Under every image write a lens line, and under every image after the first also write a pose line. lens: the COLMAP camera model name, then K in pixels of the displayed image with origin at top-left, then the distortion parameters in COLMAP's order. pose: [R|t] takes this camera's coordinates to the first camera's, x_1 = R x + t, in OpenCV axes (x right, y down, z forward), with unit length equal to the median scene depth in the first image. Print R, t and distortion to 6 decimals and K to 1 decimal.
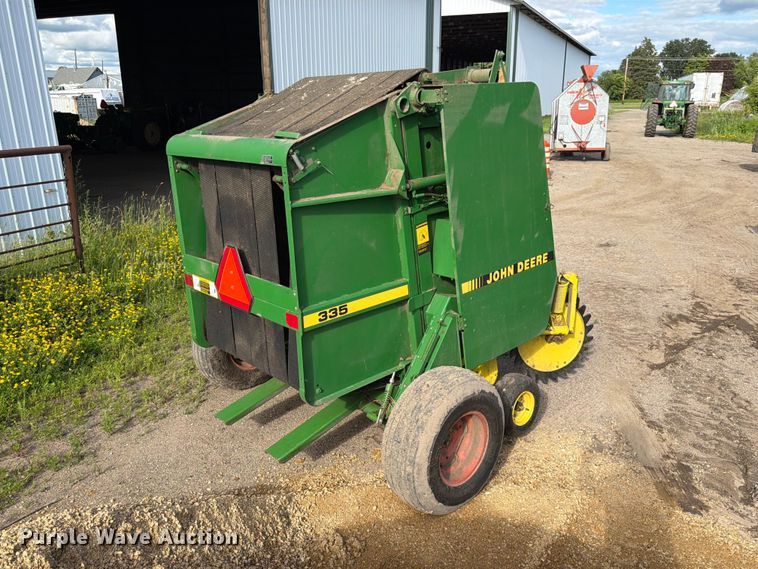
lens RADIAL K [[631.3, 0, 379.0], [0, 631.3, 284.5], [0, 0, 1]] dist [0.035768, -0.011979]
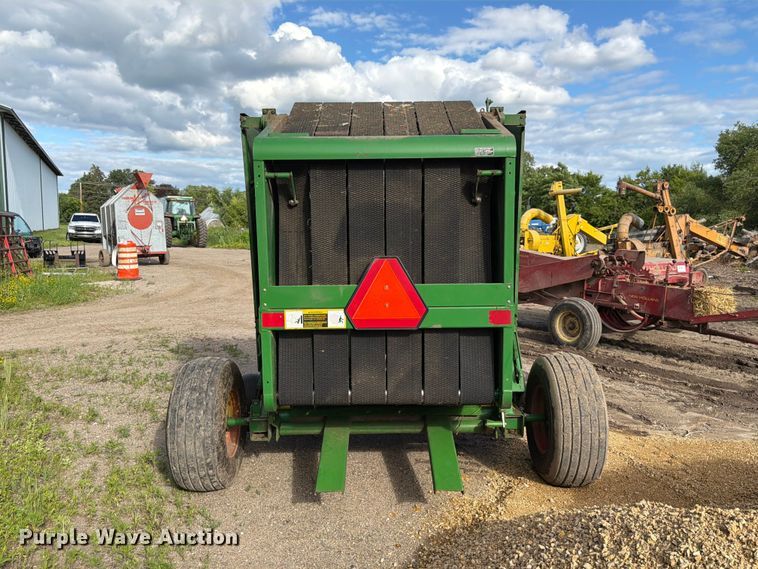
lens RADIAL K [[634.9, 0, 381.9], [0, 634.9, 280.6], [0, 0, 1]] dist [0.008304, -0.011783]
pose [[0.678651, -0.056827, 0.732259, -0.111233], [0.199444, 0.973798, -0.109271, 0.008312], [-0.706862, 0.220202, 0.672203, 0.051192]]
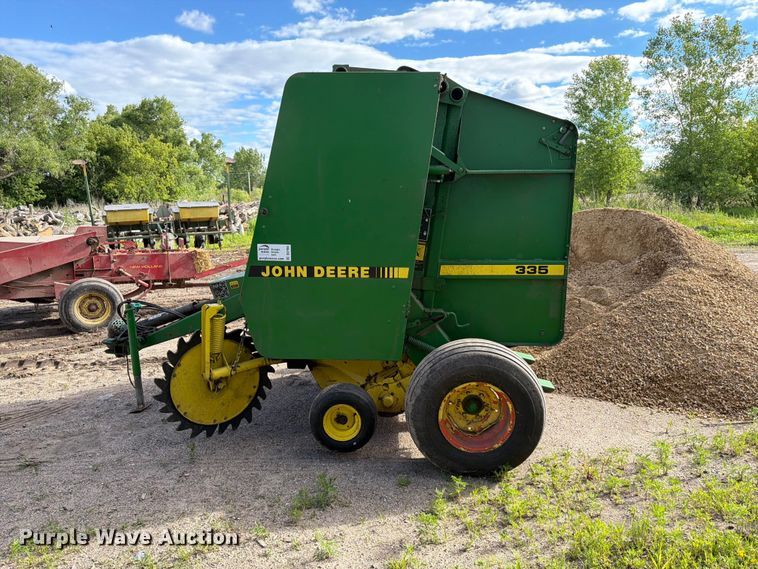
lens RADIAL K [[542.0, 0, 379.0], [0, 542.0, 284.5], [0, 0, 1]] dist [0.038228, -0.039125]
pose [[-0.686906, -0.096883, 0.720260, -0.101538], [0.230838, 0.910664, 0.342643, -0.048790], [-0.689111, 0.401627, -0.603176, 0.244577]]
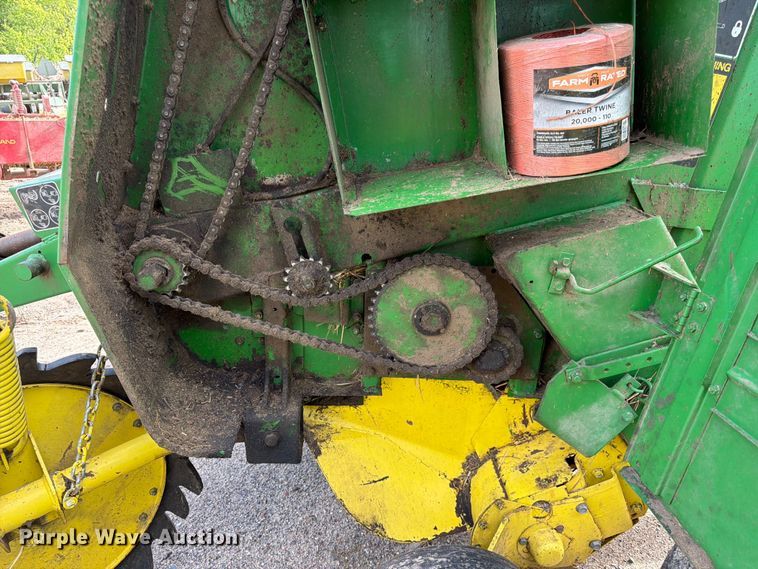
lens RADIAL K [[540.3, 0, 382.1], [0, 540.3, 283.4], [0, 0, 1]] dist [0.014657, -0.007133]
pose [[-0.766023, -0.237500, 0.597329, -0.029363], [0.175227, 0.816901, 0.549516, -0.025830], [-0.618469, 0.525611, -0.584148, 0.202826]]
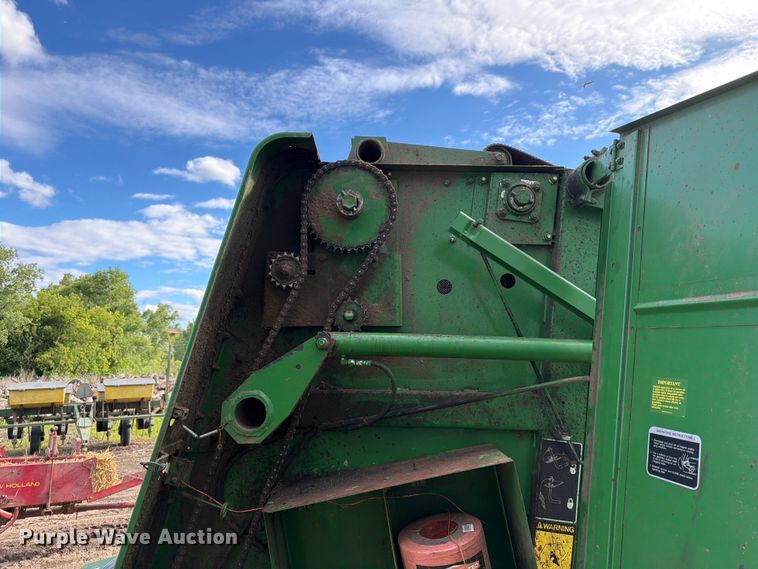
lens RADIAL K [[540.3, 0, 382.1], [0, 540.3, 283.4], [0, 0, 1]] dist [0.014657, -0.007133]
pose [[-0.750521, 0.117907, 0.650243, -0.043717], [0.207801, 0.976150, 0.062844, -0.042293], [-0.627325, 0.182287, -0.757123, 0.205310]]
